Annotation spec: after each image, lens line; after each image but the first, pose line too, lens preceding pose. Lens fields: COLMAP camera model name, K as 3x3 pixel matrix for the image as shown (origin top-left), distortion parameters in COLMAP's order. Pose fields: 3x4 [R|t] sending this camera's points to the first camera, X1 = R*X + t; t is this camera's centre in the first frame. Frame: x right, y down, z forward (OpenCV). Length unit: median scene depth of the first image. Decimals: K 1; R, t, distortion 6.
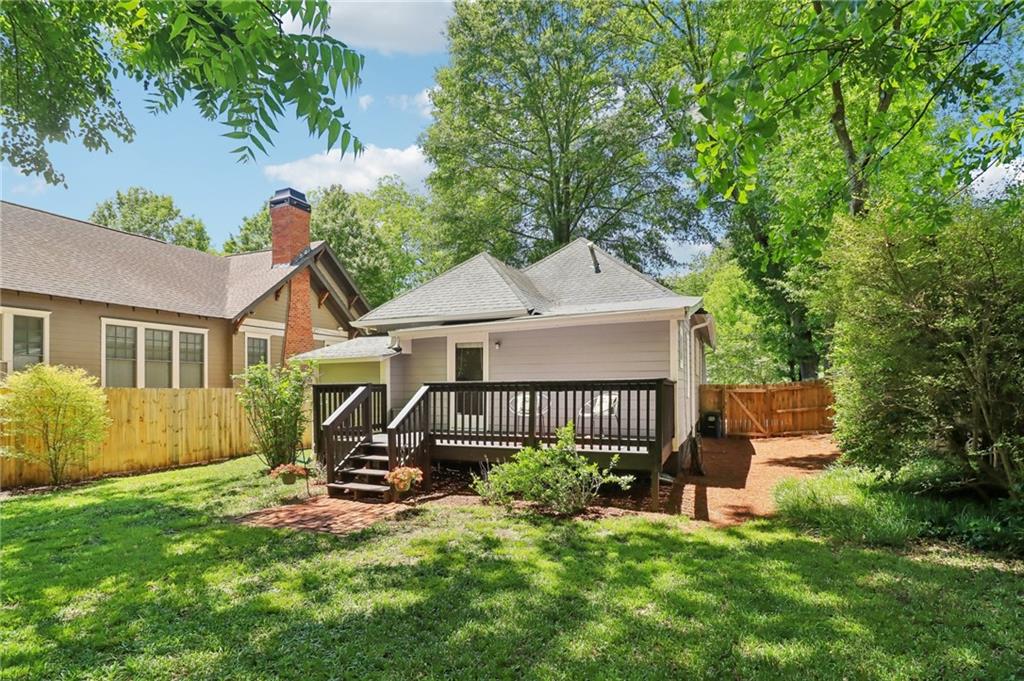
lens RADIAL K [[469.2, 0, 507.6], [0, 469.2, 389.6], [0, 0, 1]] dist [-0.003832, -0.000945]
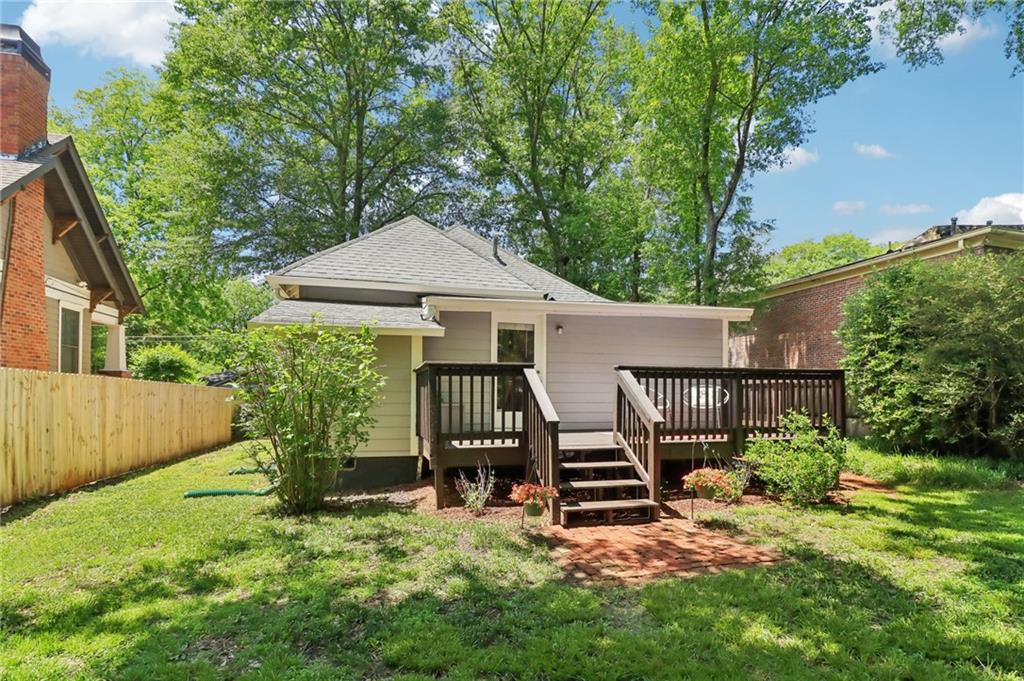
lens RADIAL K [[469.2, 0, 493.2], [0, 469.2, 389.4], [0, 0, 1]] dist [-0.003832, -0.000945]
pose [[0.802228, 0.005819, 0.596989, -0.578032], [-0.010329, 0.999938, 0.004134, 0.013234], [-0.596928, -0.009482, 0.802239, 0.326345]]
